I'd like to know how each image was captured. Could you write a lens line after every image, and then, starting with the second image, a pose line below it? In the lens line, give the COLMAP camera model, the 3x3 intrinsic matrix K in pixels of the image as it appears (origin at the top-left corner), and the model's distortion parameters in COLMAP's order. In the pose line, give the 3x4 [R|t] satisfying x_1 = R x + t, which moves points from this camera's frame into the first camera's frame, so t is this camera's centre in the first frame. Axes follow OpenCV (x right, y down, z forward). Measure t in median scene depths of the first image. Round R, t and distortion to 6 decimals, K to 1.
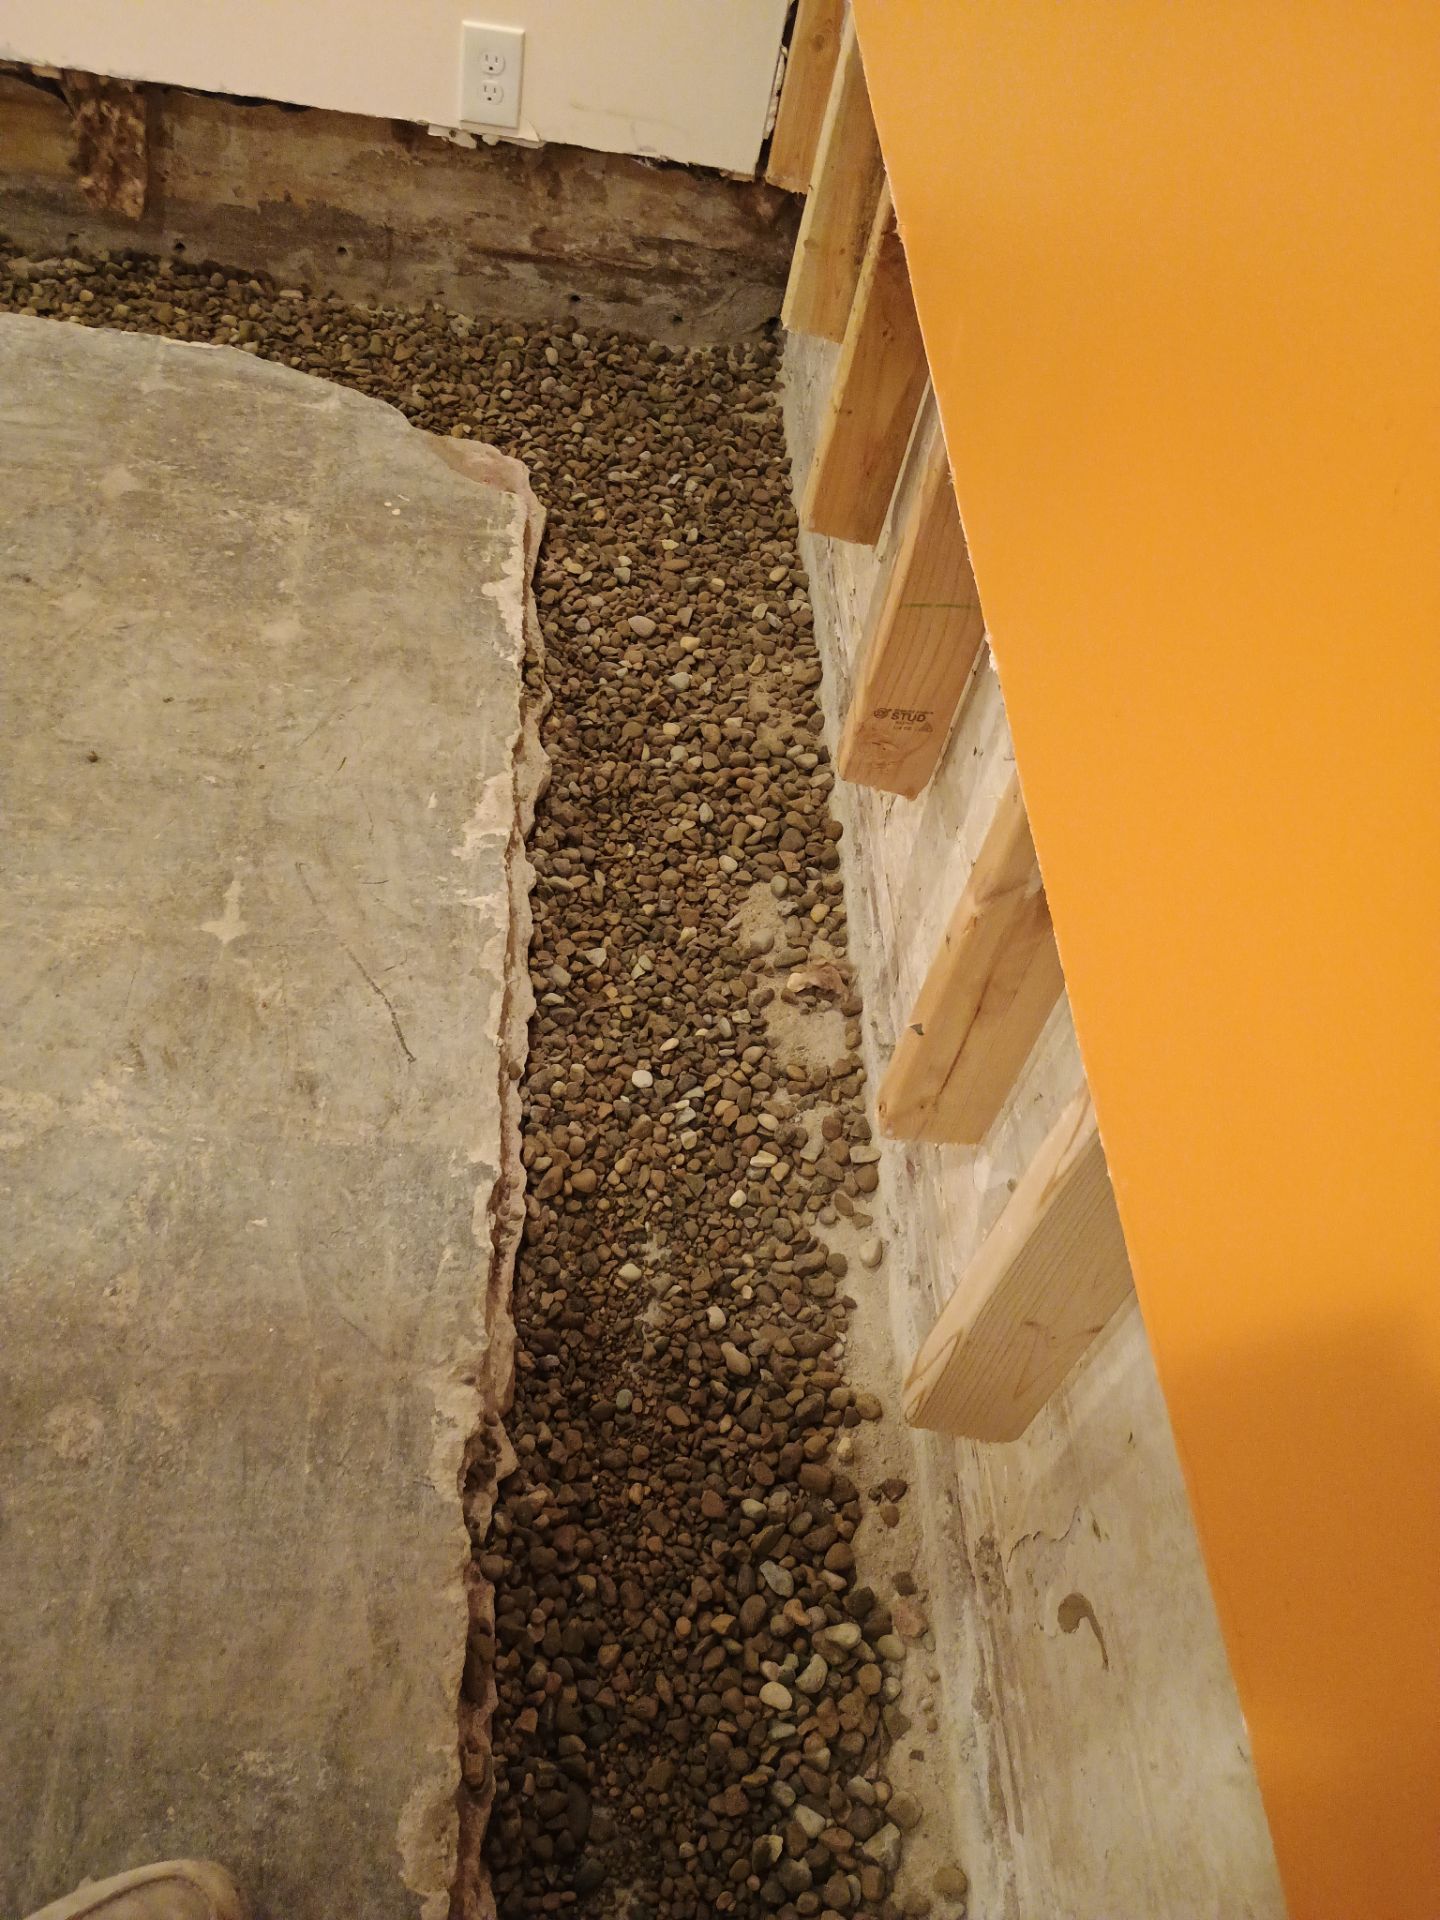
lens RADIAL K [[1676.3, 0, 732.7], [0, 1676.3, 927.3], [0, 0, 1]] dist [0.078450, -0.107290]
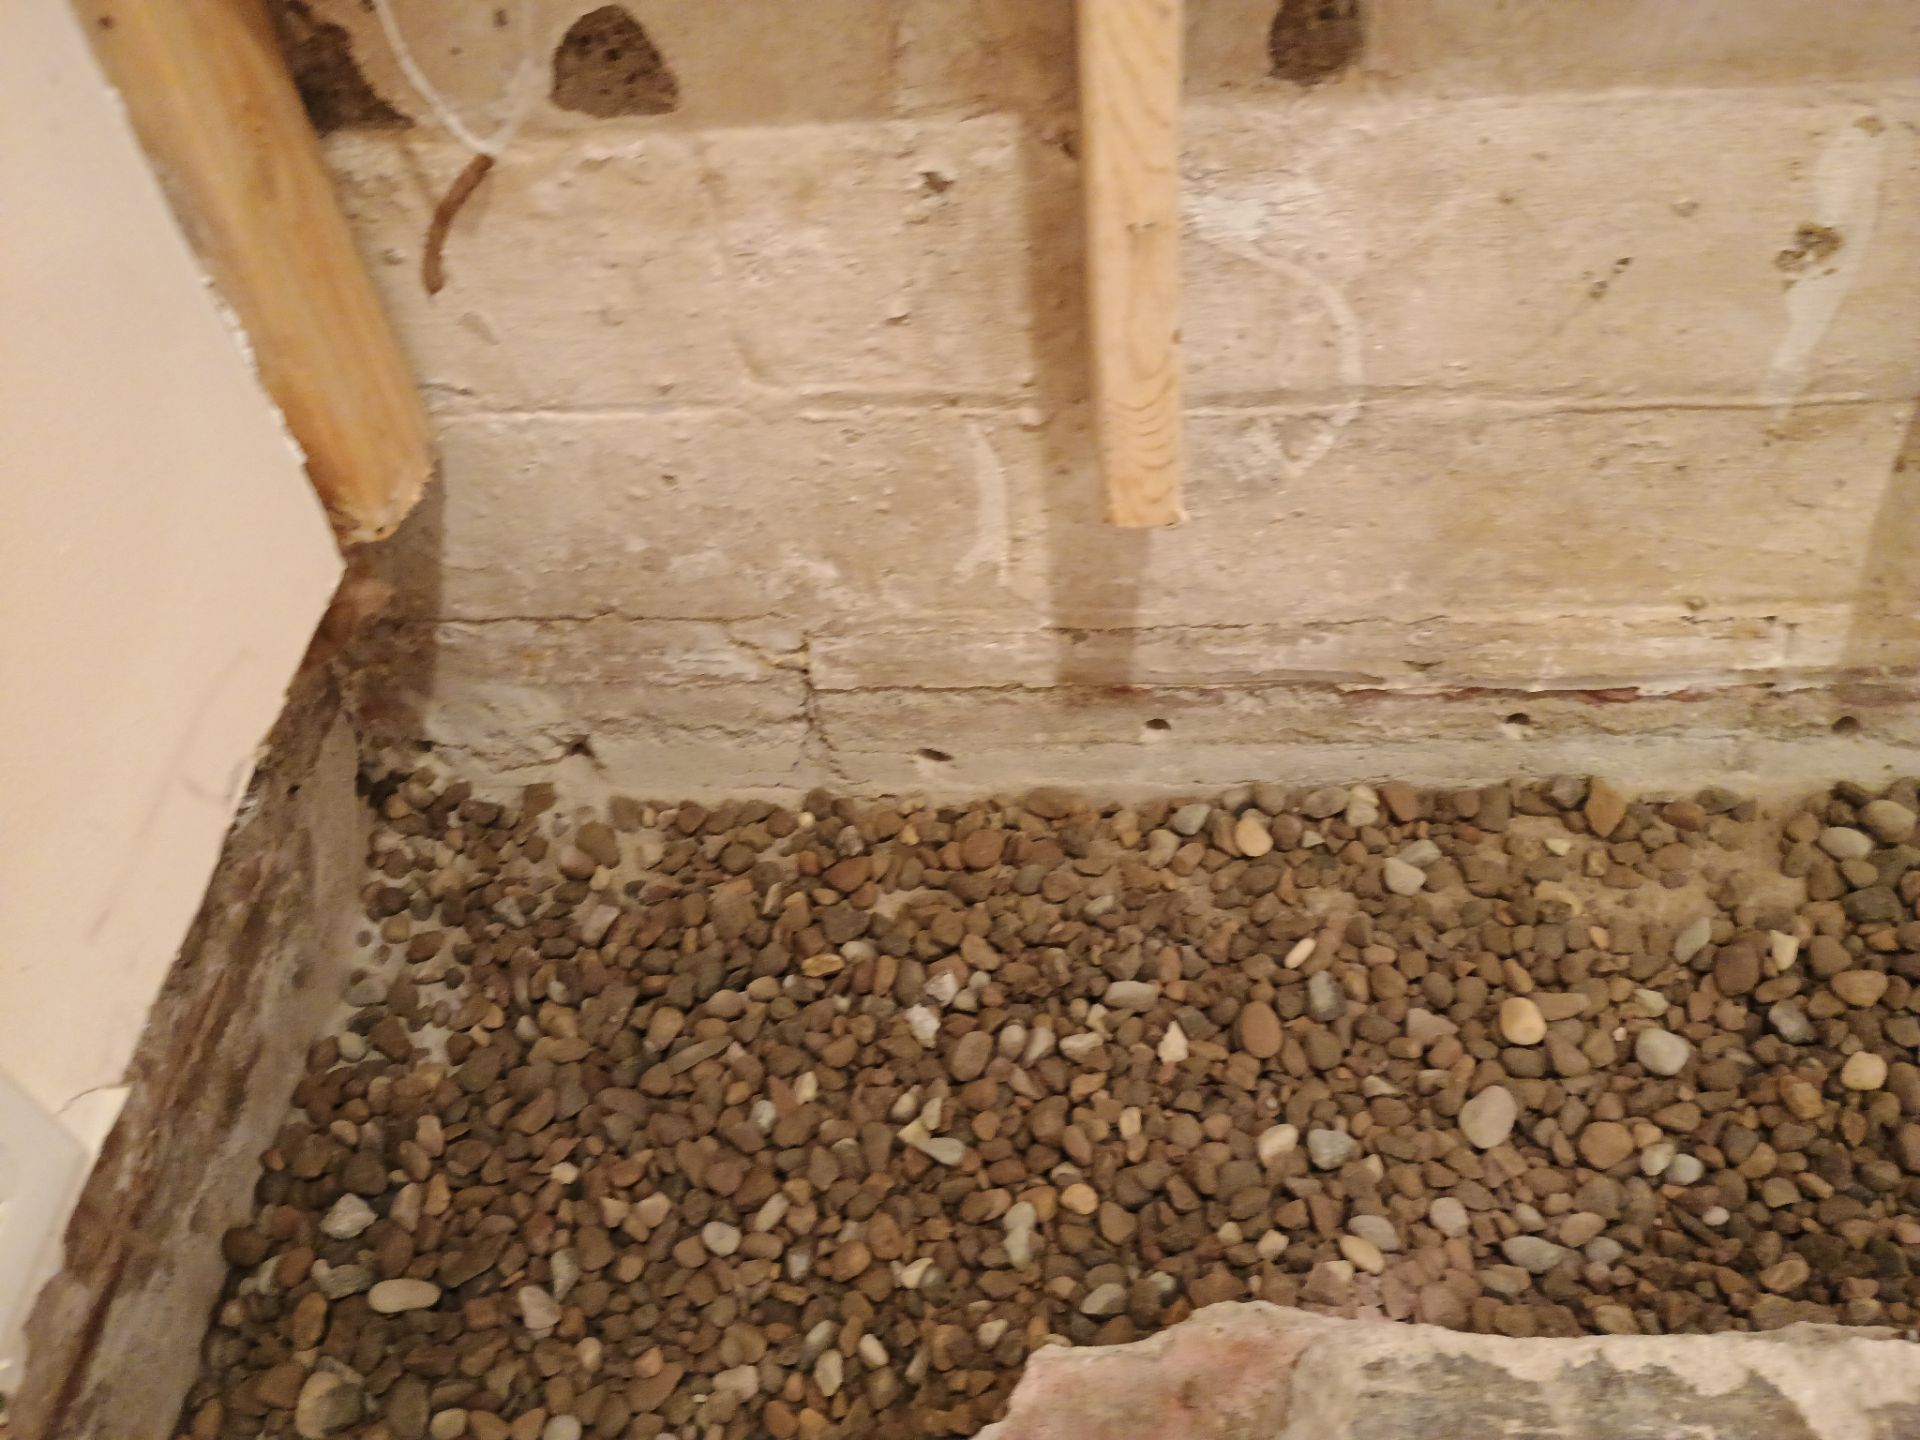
lens RADIAL K [[1676.3, 0, 960.0], [0, 1676.3, 720.0], [0, 0, 1]] dist [0.078450, -0.107290]
pose [[0.107656, -0.859506, 0.499659, -0.177102], [0.805031, 0.370274, 0.463490, -0.474743], [-0.583383, 0.352344, 0.731791, 0.642637]]
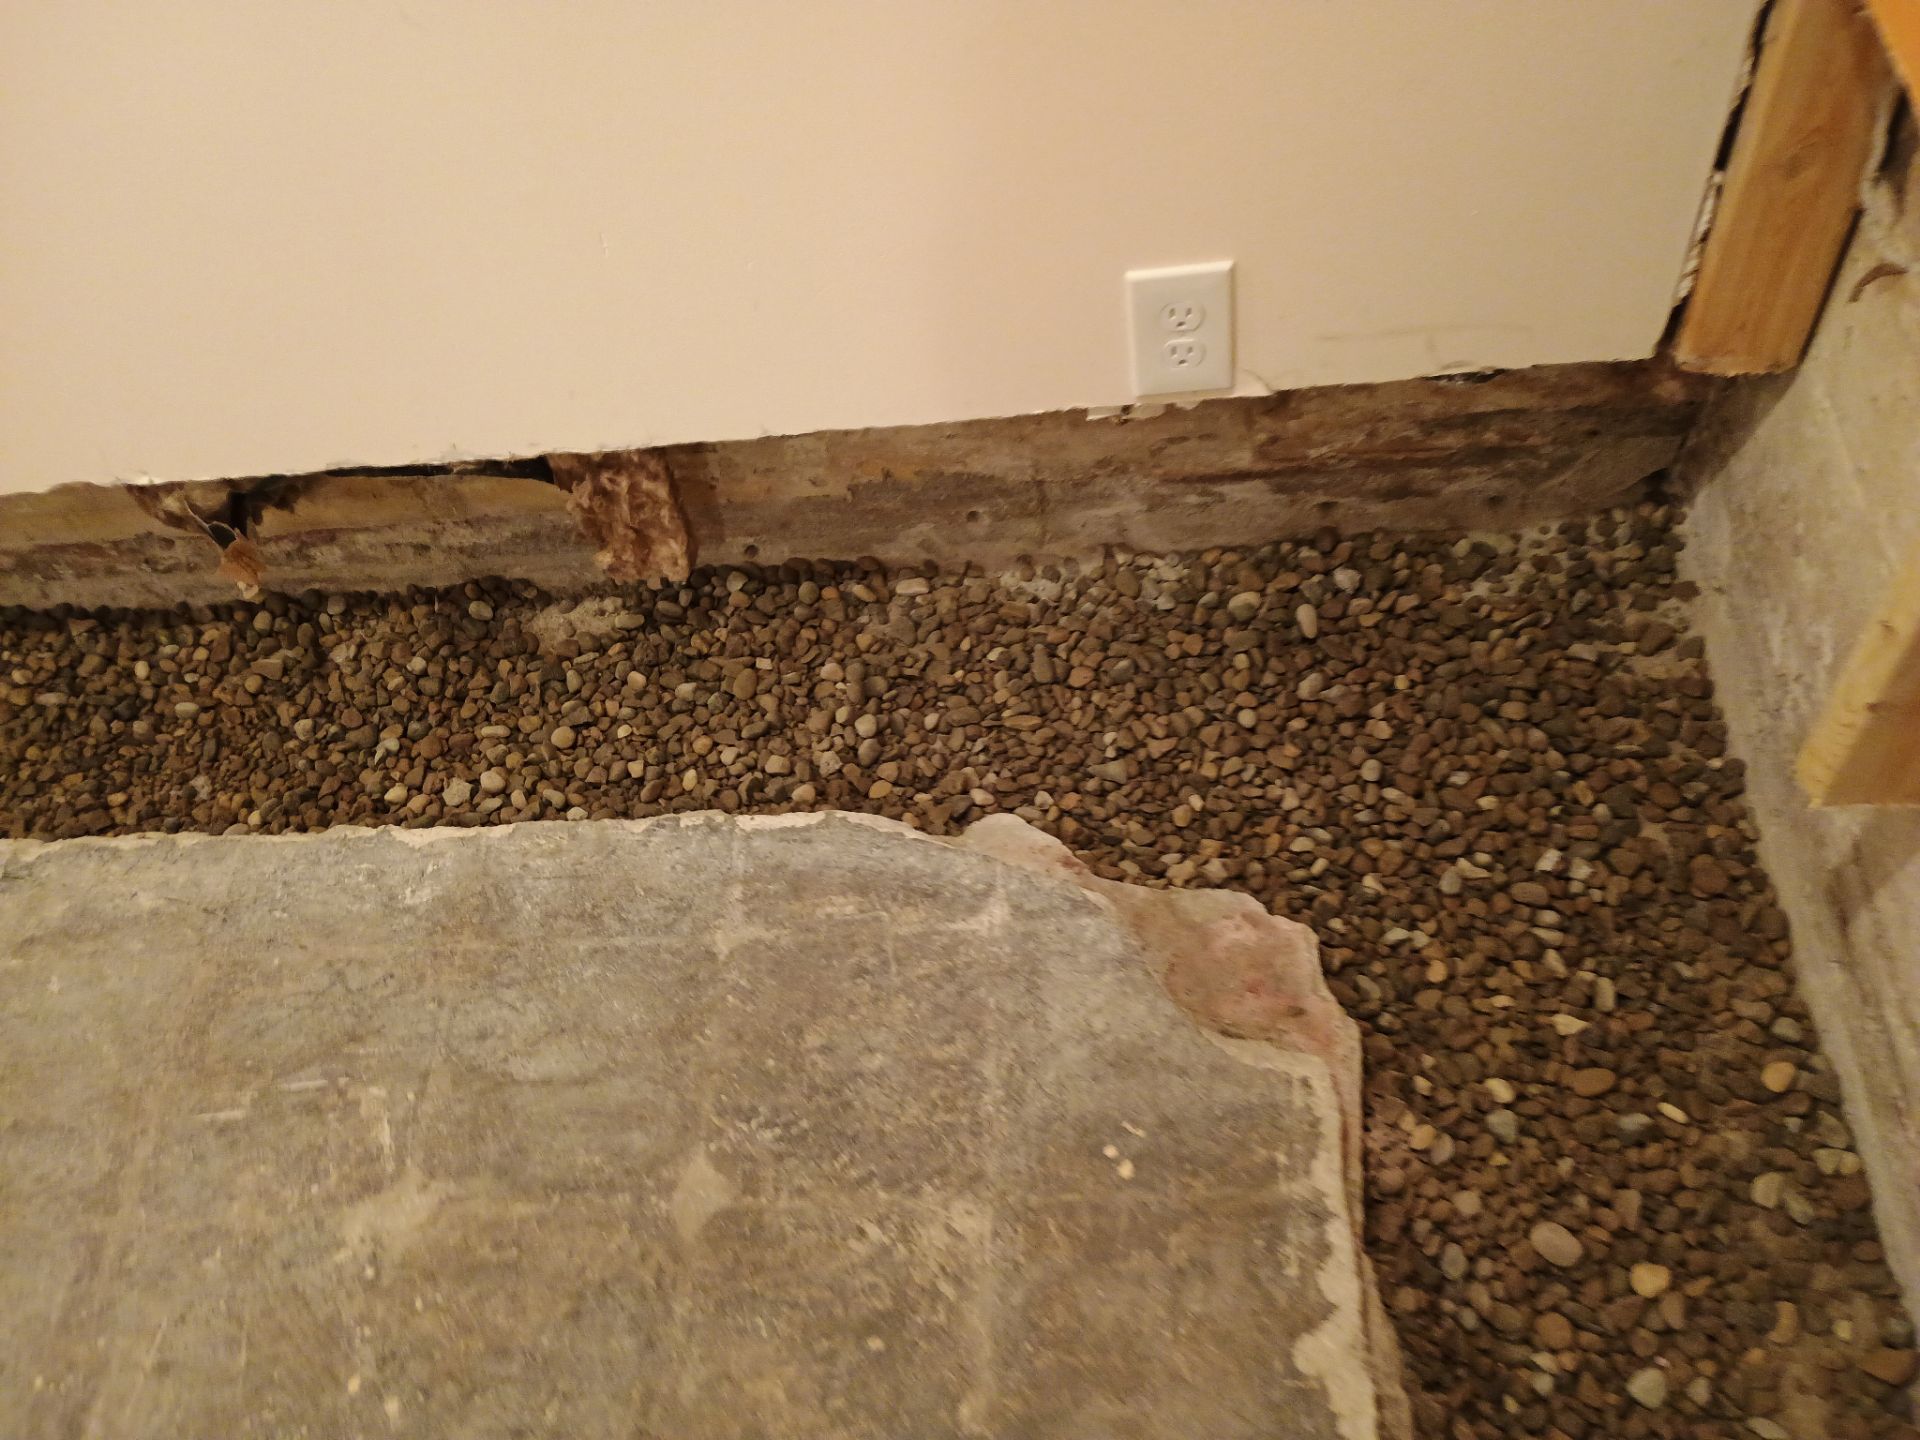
lens RADIAL K [[1676.3, 0, 960.0], [0, 1676.3, 720.0], [0, 0, 1]] dist [0.078450, -0.107290]
pose [[0.953387, -0.105168, -0.282831, -0.058452], [0.139034, 0.984978, 0.102412, -0.399083], [0.267812, -0.136962, 0.953687, 0.366398]]
